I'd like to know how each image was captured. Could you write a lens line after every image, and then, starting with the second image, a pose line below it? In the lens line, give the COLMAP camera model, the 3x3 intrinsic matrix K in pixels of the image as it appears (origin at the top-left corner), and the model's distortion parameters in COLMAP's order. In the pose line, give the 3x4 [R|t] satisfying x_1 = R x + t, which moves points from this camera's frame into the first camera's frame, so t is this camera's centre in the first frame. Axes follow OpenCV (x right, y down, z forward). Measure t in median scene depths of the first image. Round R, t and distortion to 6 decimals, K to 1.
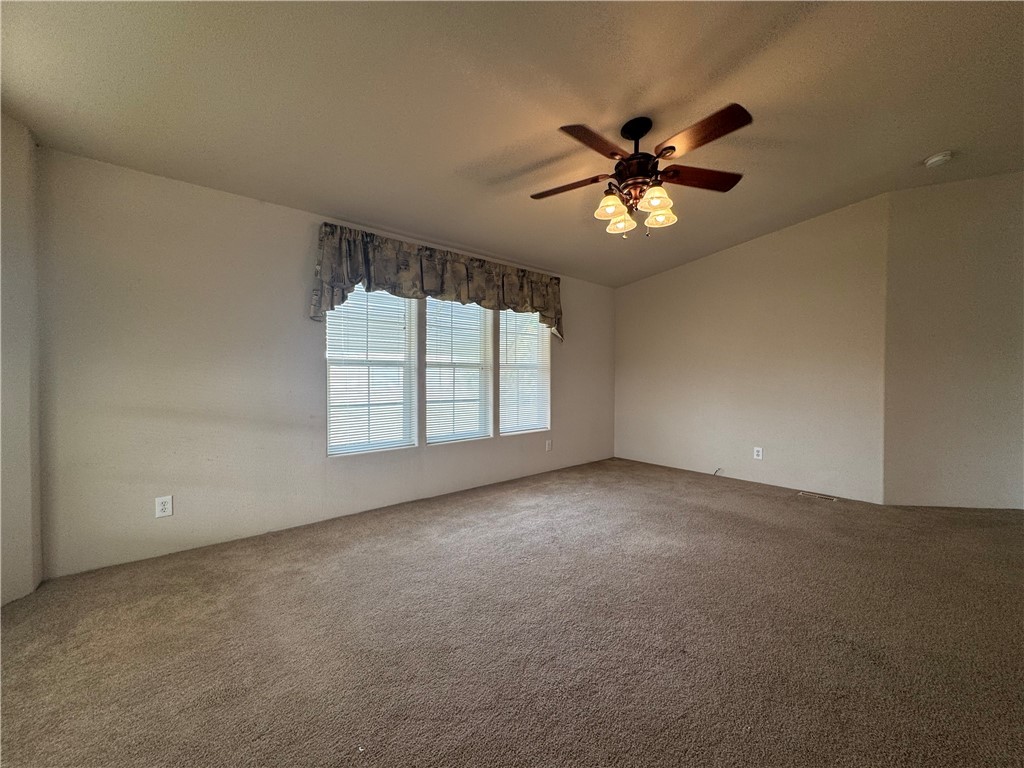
lens RADIAL K [[420.9, 0, 512.0], [0, 420.9, 384.0], [0, 0, 1]] dist [-0.000362, -0.000002]
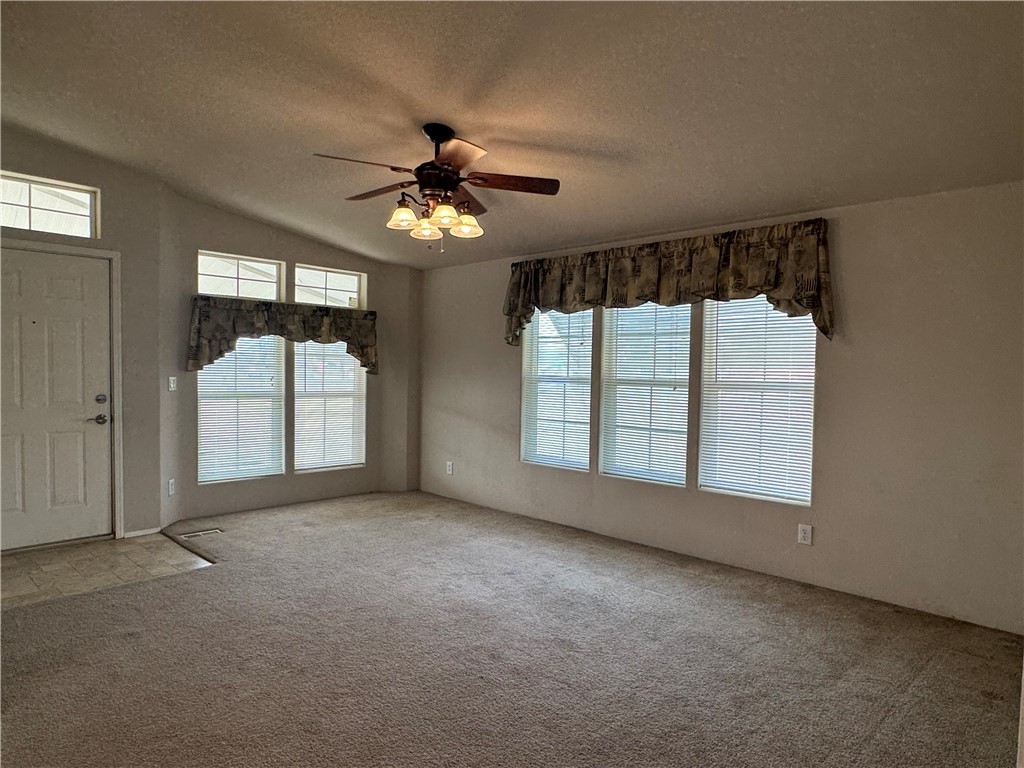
lens RADIAL K [[646.2, 0, 512.0], [0, 646.2, 384.0], [0, 0, 1]] dist [-0.000789, -0.000348]
pose [[0.050163, 0.017930, -0.998580, 1.095868], [-0.040924, 0.999036, 0.015882, -0.053729], [0.997902, 0.040069, 0.050848, 0.715114]]
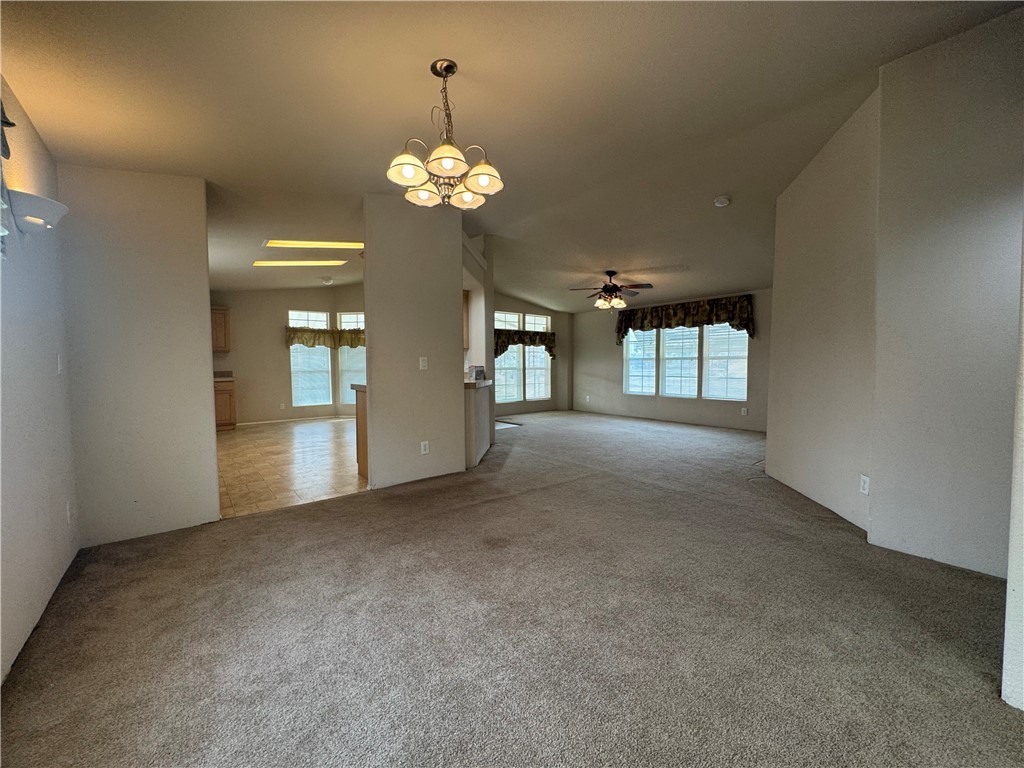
lens RADIAL K [[420.9, 0, 512.0], [0, 420.9, 384.0], [0, 0, 1]] dist [-0.000362, -0.000002]
pose [[-0.072226, 0.040903, -0.996549, 1.955750], [-0.019246, 0.998916, 0.042395, 0.005890], [0.997203, 0.022242, -0.071360, 0.378023]]
